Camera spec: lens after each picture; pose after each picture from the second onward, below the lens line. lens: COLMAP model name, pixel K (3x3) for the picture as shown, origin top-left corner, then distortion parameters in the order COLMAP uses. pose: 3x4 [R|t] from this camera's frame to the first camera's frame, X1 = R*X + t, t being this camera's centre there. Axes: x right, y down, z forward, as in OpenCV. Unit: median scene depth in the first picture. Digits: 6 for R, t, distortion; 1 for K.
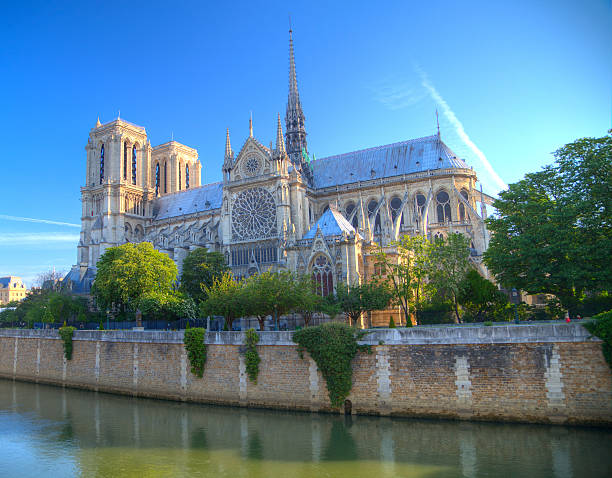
lens RADIAL K [[464.9, 0, 258.6], [0, 464.9, 240.9], [0, 0, 1]] dist [-0.113364, 0.059744]
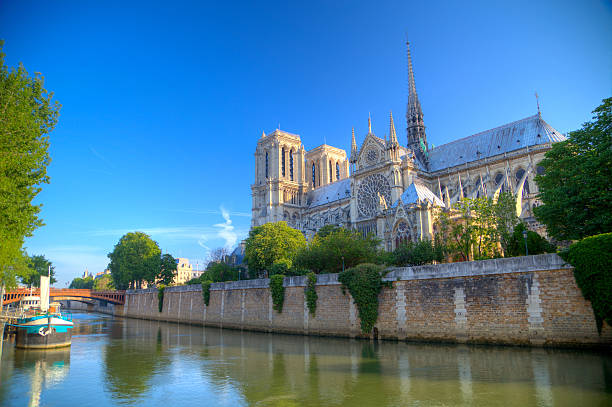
lens RADIAL K [[396.6, 0, 316.1], [0, 396.6, 205.6], [0, 0, 1]] dist [-0.092081, 0.005307]
pose [[0.961006, -0.050448, -0.271887, 0.157347], [0.032320, 0.996971, -0.070746, 0.043958], [0.274632, 0.059200, 0.959725, -0.025124]]
